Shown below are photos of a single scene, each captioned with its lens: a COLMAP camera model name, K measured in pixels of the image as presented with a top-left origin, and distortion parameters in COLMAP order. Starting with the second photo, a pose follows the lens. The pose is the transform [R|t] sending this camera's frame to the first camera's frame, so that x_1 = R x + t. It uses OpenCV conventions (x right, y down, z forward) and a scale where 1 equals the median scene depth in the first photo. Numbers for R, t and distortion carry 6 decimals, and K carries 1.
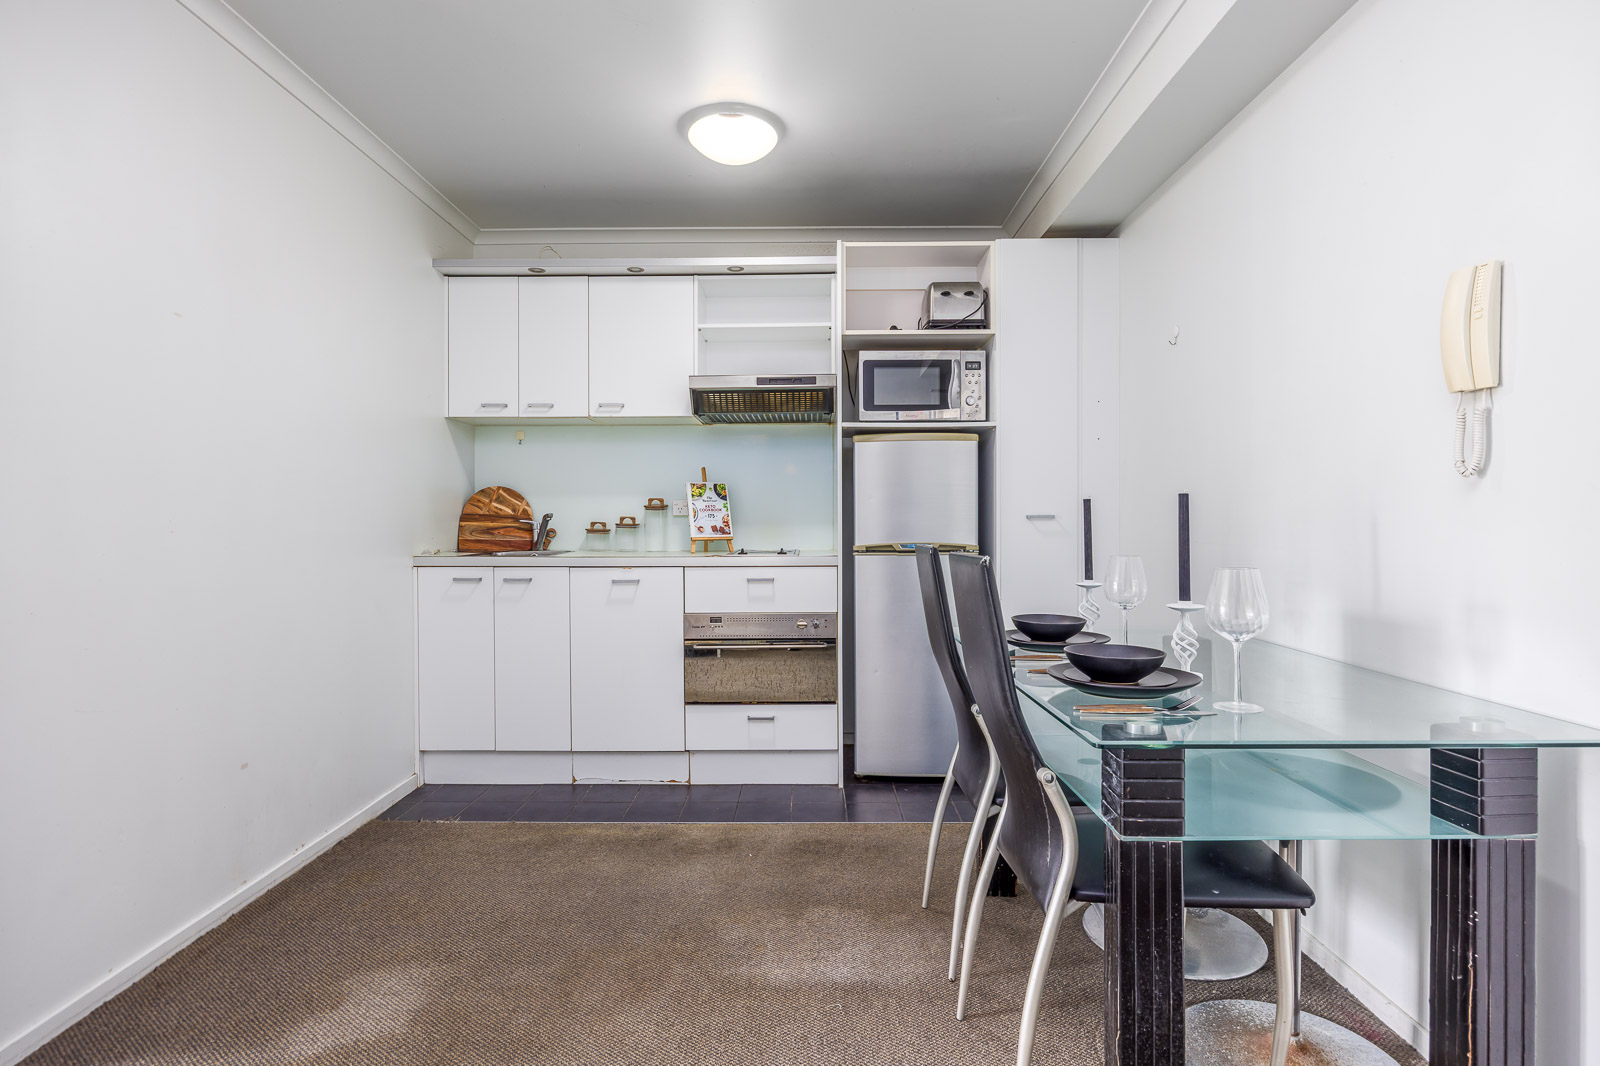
lens RADIAL K [[826.9, 0, 798.6], [0, 826.9, 527.7], [0, 0, 1]] dist [-0.004158, -0.000121]
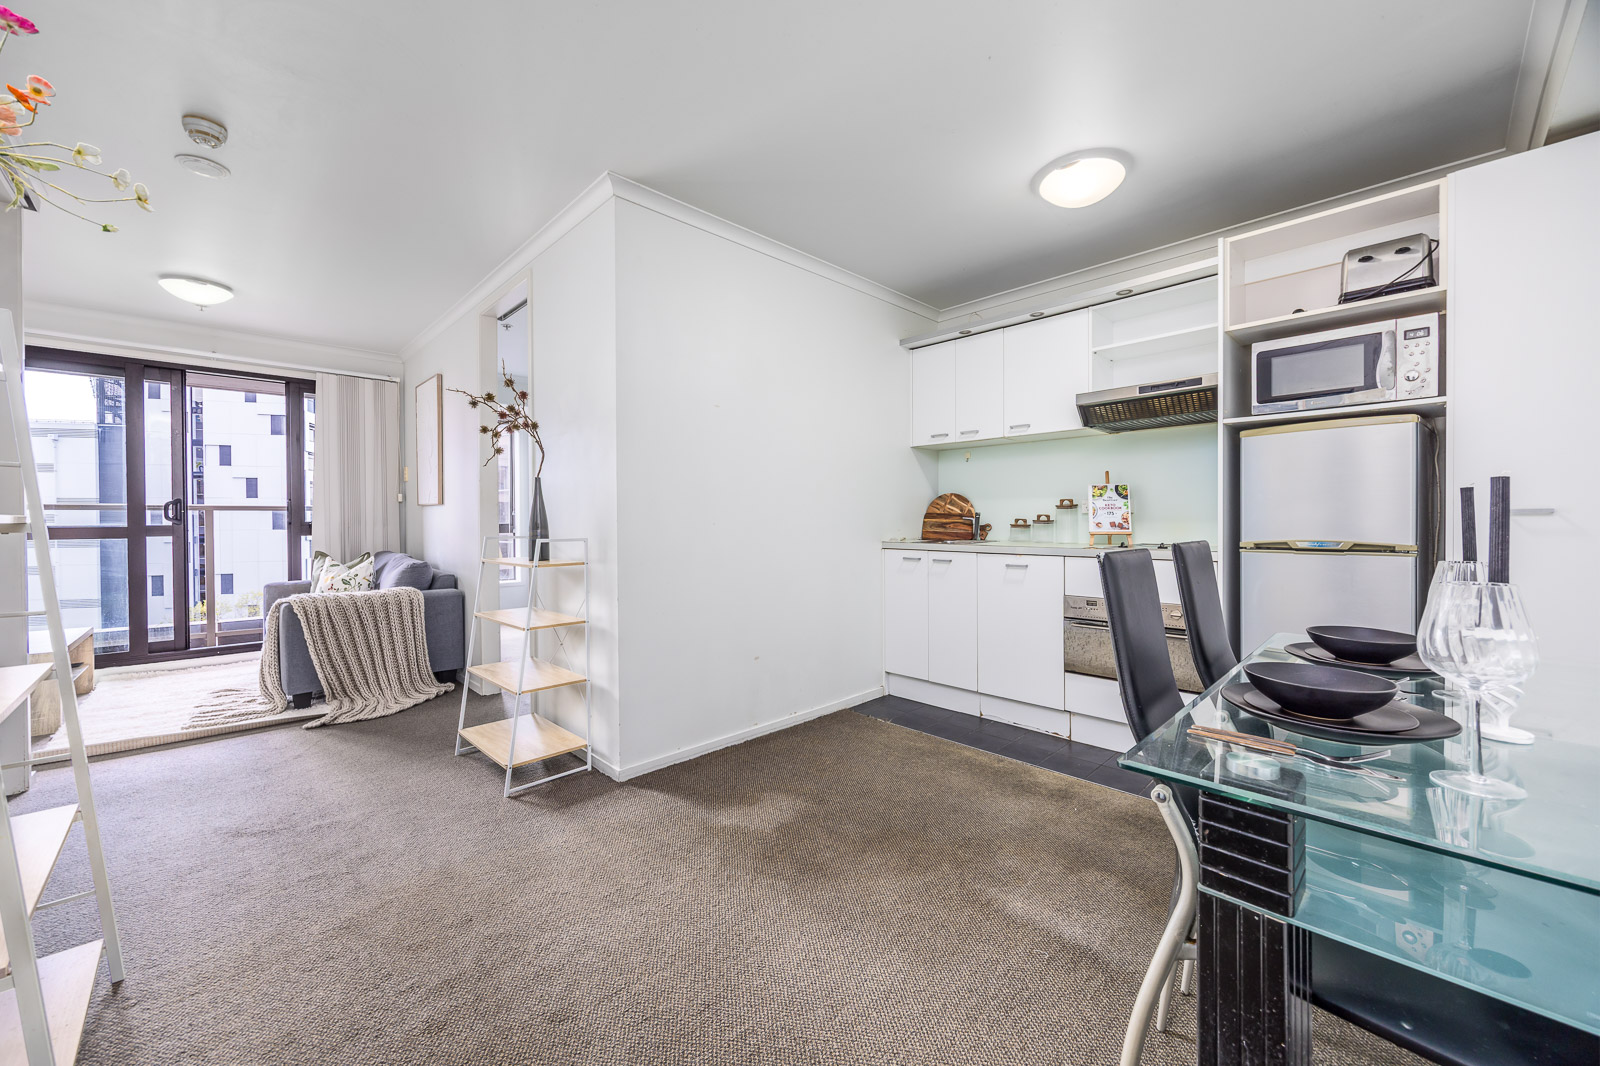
lens RADIAL K [[611.2, 0, 785.7], [0, 611.2, 528.4], [0, 0, 1]] dist [-0.001721, -0.000002]
pose [[0.696341, 0.009710, -0.717645, 0.209815], [-0.003773, 0.999944, 0.009868, 0.000058], [0.717701, -0.004163, 0.696339, 0.097956]]
